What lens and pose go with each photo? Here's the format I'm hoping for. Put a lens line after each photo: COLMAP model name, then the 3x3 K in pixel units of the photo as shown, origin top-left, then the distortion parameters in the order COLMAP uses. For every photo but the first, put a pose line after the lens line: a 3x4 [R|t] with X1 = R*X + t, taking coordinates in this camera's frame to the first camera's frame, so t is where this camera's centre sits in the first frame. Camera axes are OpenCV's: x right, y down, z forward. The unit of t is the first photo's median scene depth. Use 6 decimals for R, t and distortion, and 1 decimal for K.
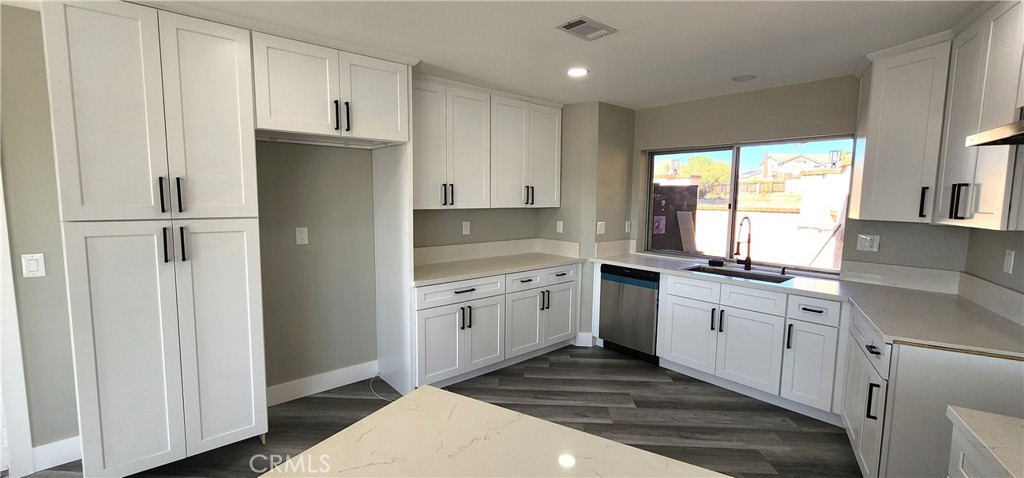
lens RADIAL K [[421.3, 0, 514.9], [0, 421.3, 239.8], [0, 0, 1]] dist [-0.000372, 0.000138]
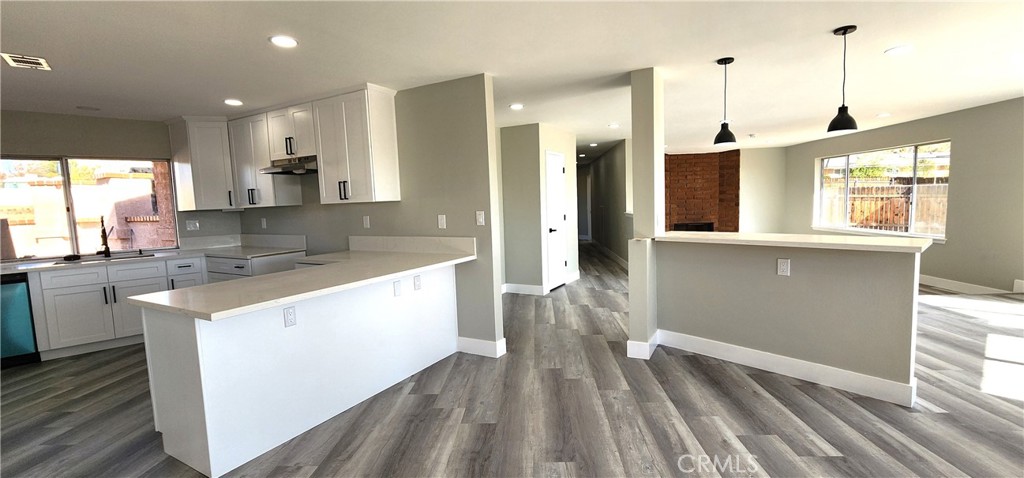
lens RADIAL K [[421.3, 0, 514.9], [0, 421.3, 239.8], [0, 0, 1]] dist [-0.000372, 0.000138]
pose [[0.001437, -0.105655, 0.994402, -0.774679], [0.136968, 0.985052, 0.104464, 0.060485], [-0.990574, 0.136051, 0.015887, -0.266188]]
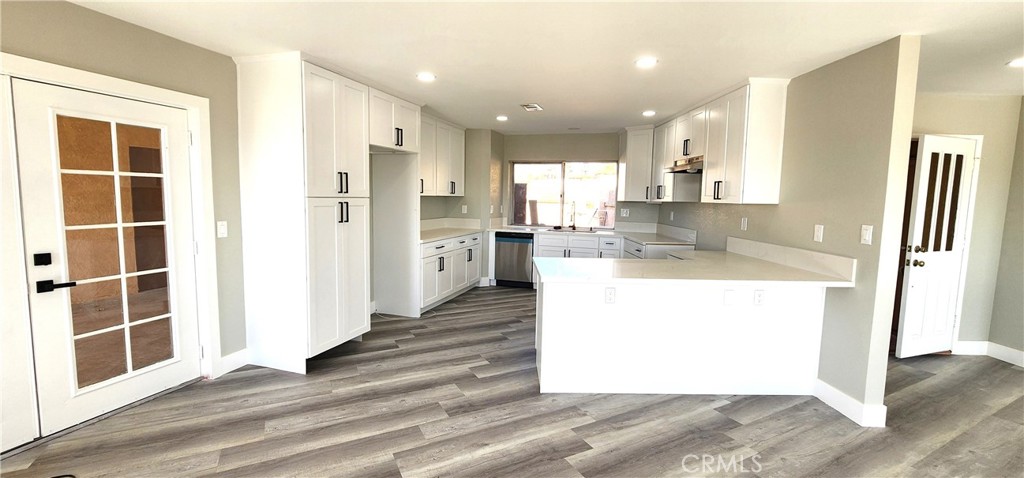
lens RADIAL K [[422.4, 0, 518.9], [0, 422.4, 235.9], [0, 0, 1]] dist [0.000562, 0.000240]
pose [[0.853745, -0.041417, 0.519042, -0.681470], [0.041266, 0.999078, 0.011846, 0.071992], [-0.519054, 0.011306, 0.854667, -0.506911]]
